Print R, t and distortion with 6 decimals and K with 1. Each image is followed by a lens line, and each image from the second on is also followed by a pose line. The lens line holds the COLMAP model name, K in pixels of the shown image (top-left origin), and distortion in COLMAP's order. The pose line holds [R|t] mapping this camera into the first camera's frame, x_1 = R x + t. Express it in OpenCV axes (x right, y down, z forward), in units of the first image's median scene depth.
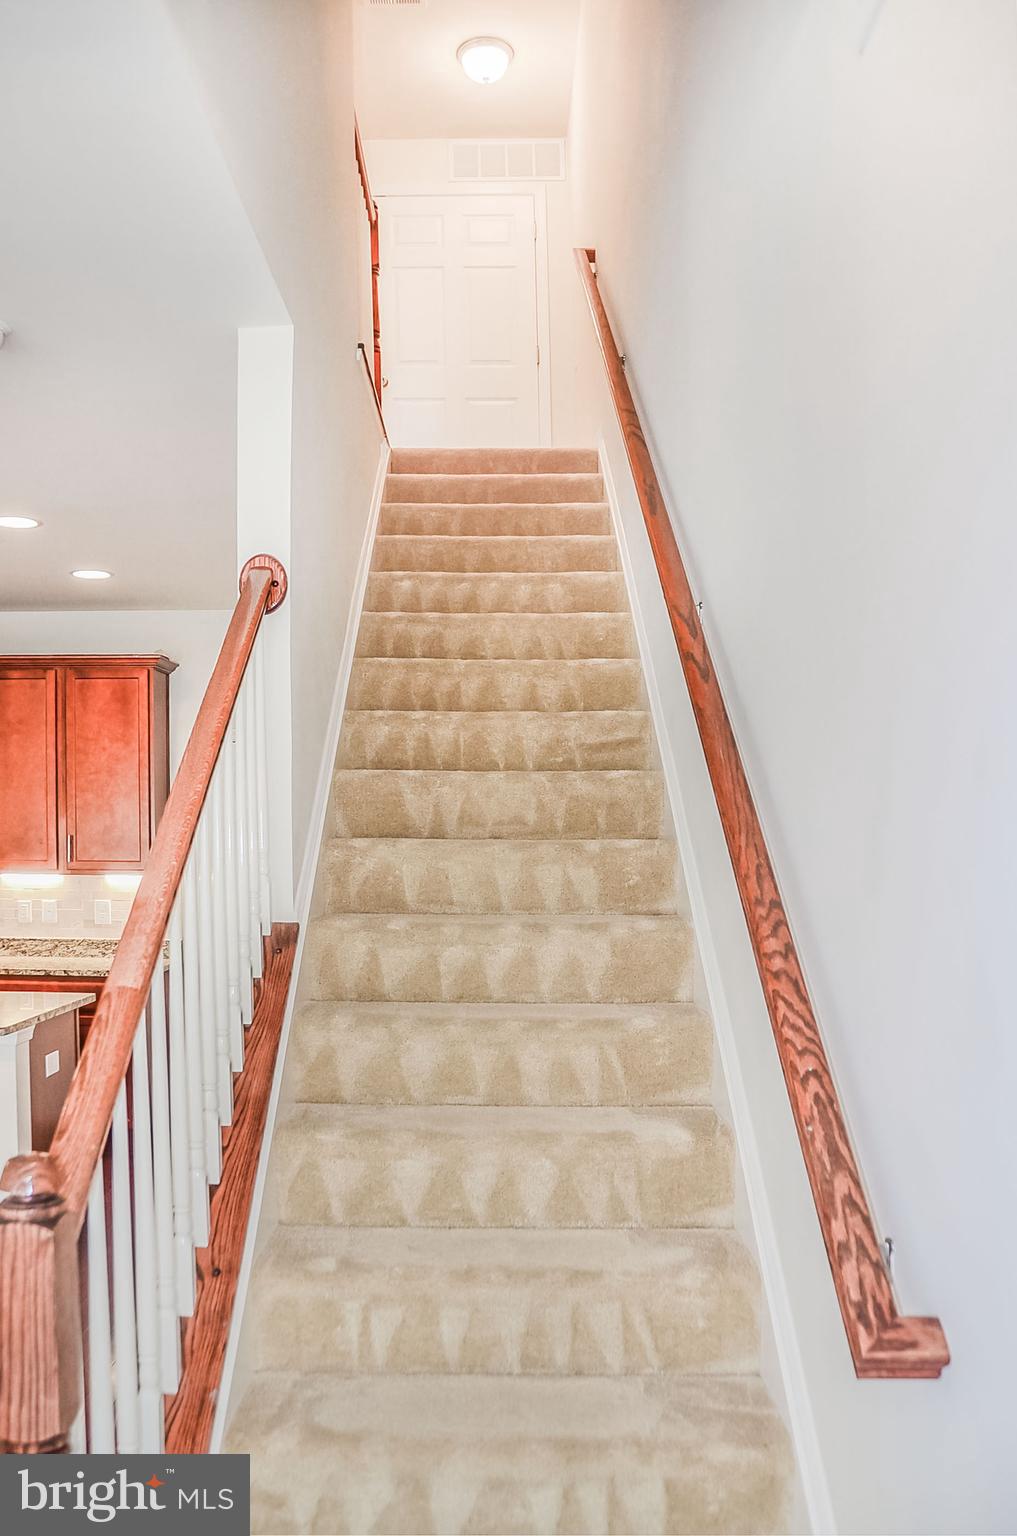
lens RADIAL K [[1391.2, 0, 529.6], [0, 1391.2, 910.4], [0, 0, 1]] dist [-0.137928, 0.083686]
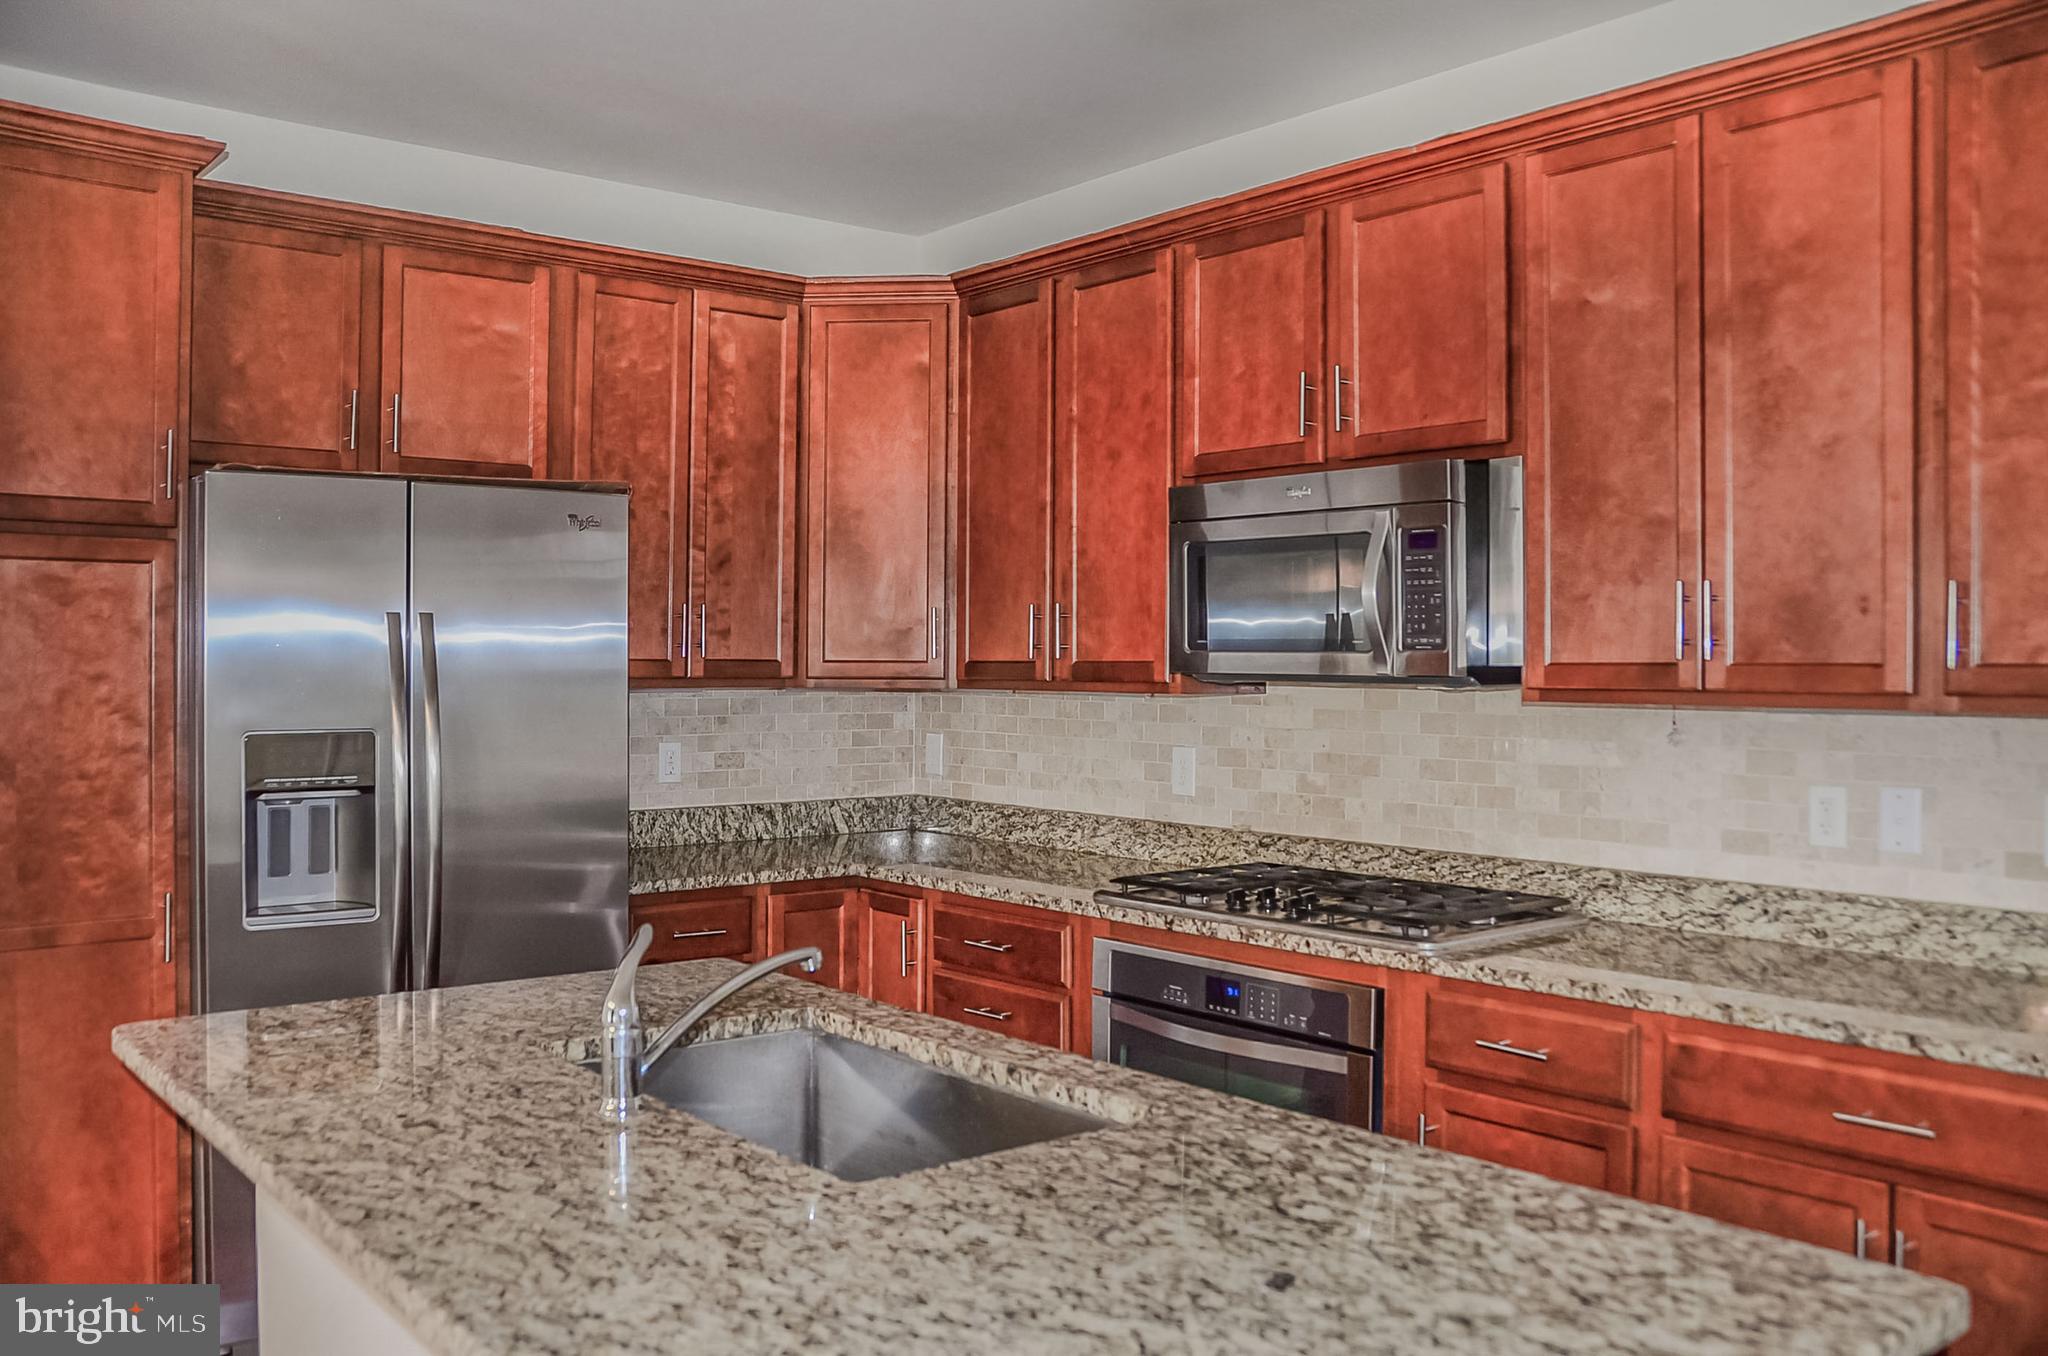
lens RADIAL K [[1855.0, 0, 962.4], [0, 1855.0, 732.5], [0, 0, 1]] dist [-0.137928, 0.083686]
pose [[0.637838, 0.021289, -0.769876, -0.166533], [-0.037023, 0.999310, -0.003040, -0.011680], [0.769280, 0.030442, 0.638186, 0.568543]]
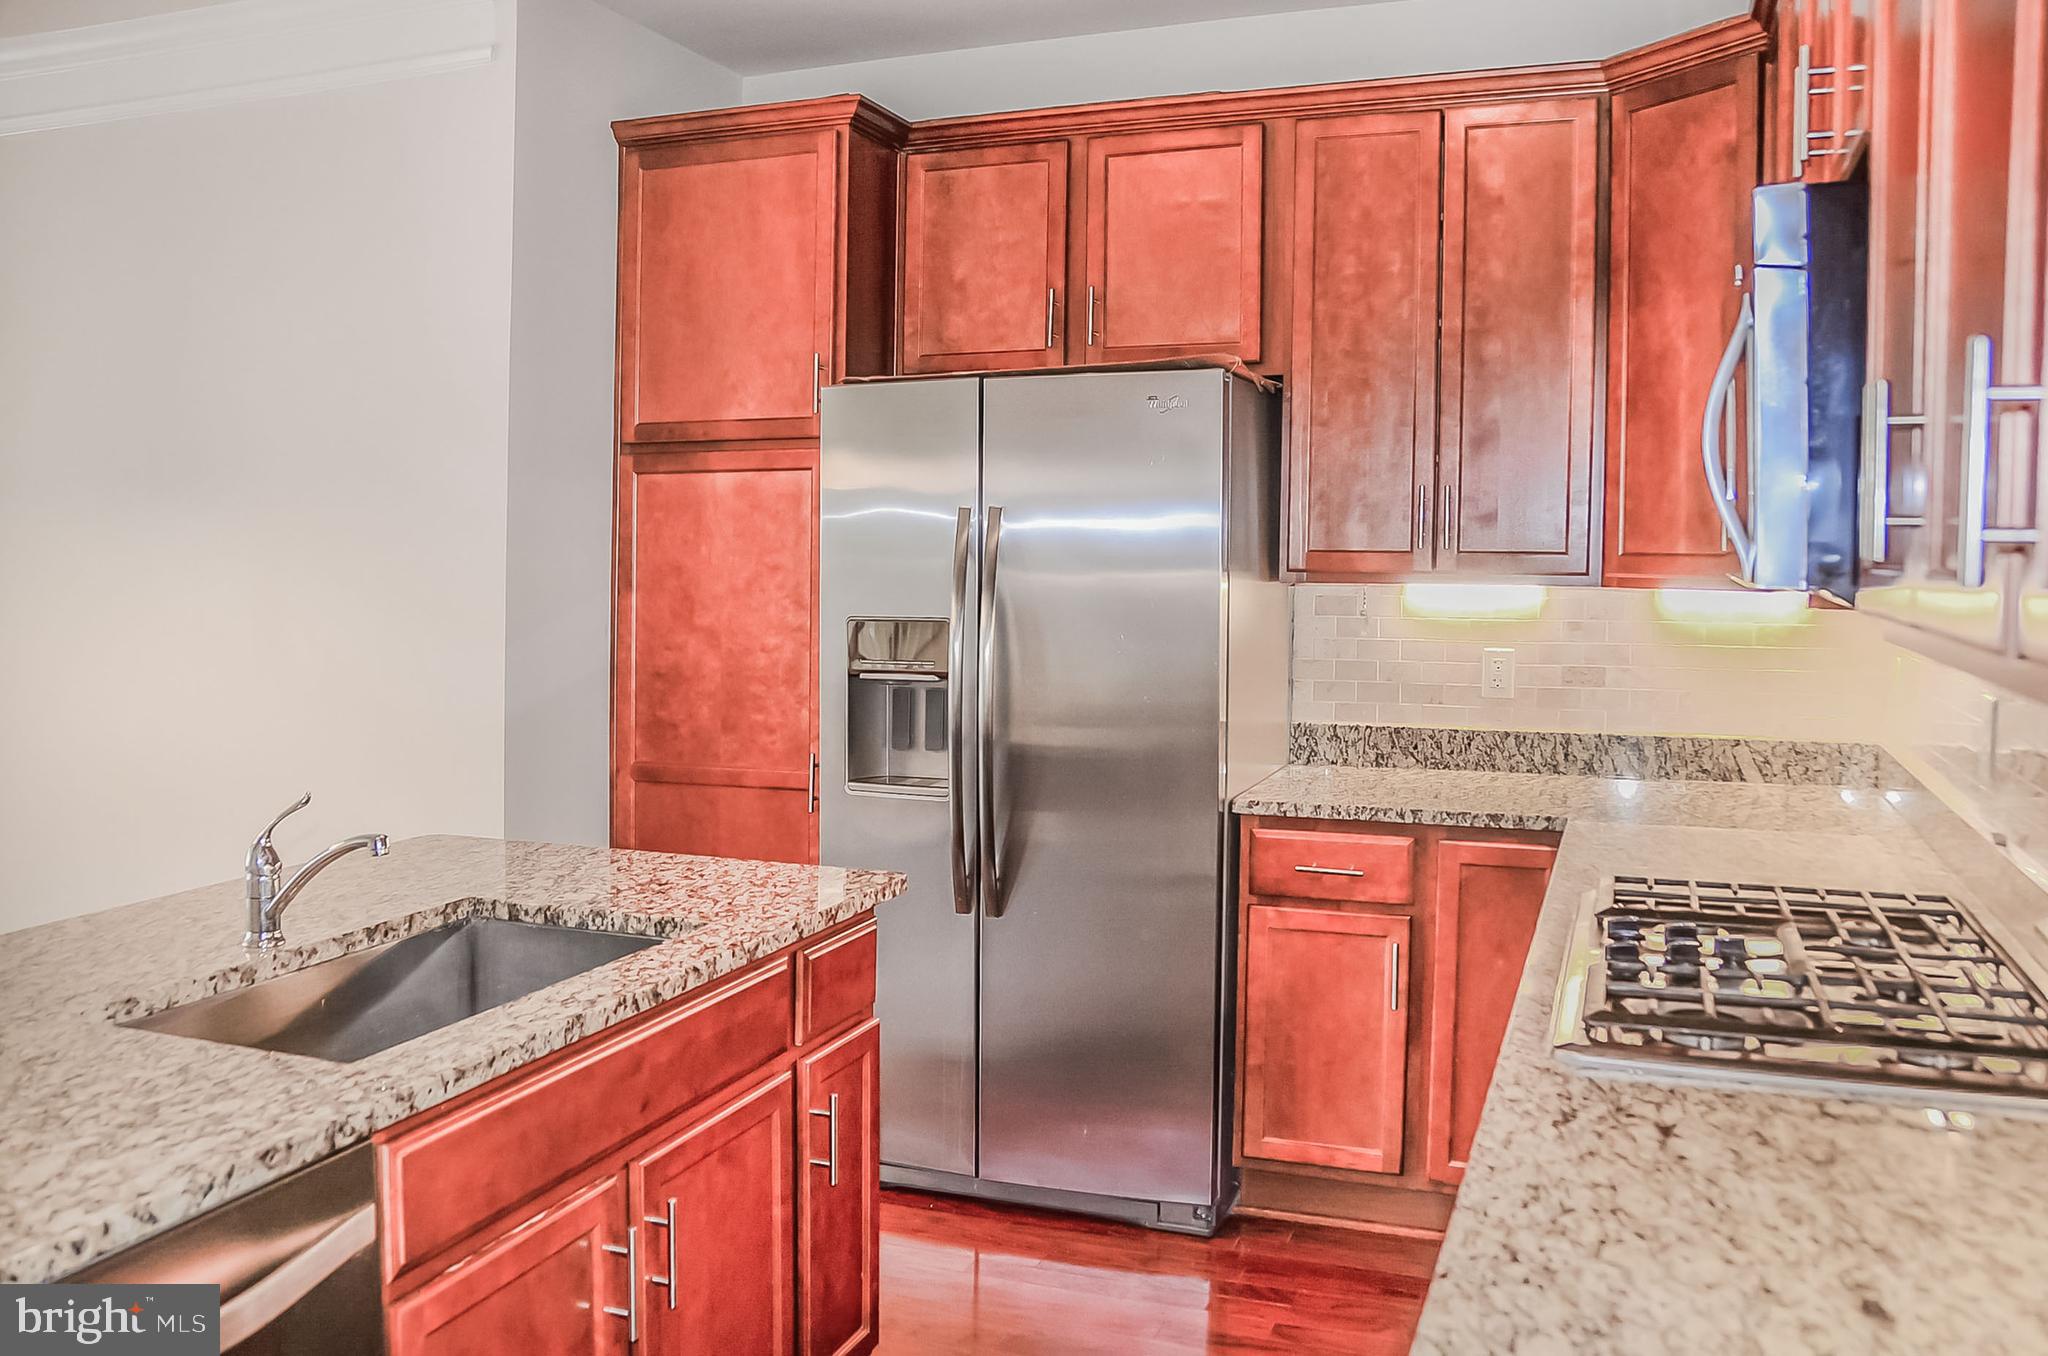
lens RADIAL K [[1855.0, 0, 1019.9], [0, 1855.0, 677.6], [0, 0, 1]] dist [-0.137928, 0.083686]
pose [[-0.416886, 0.053015, -0.907411, -0.181500], [-0.049180, 0.995520, 0.080757, -0.039267], [0.907627, 0.078293, -0.412411, 1.076363]]
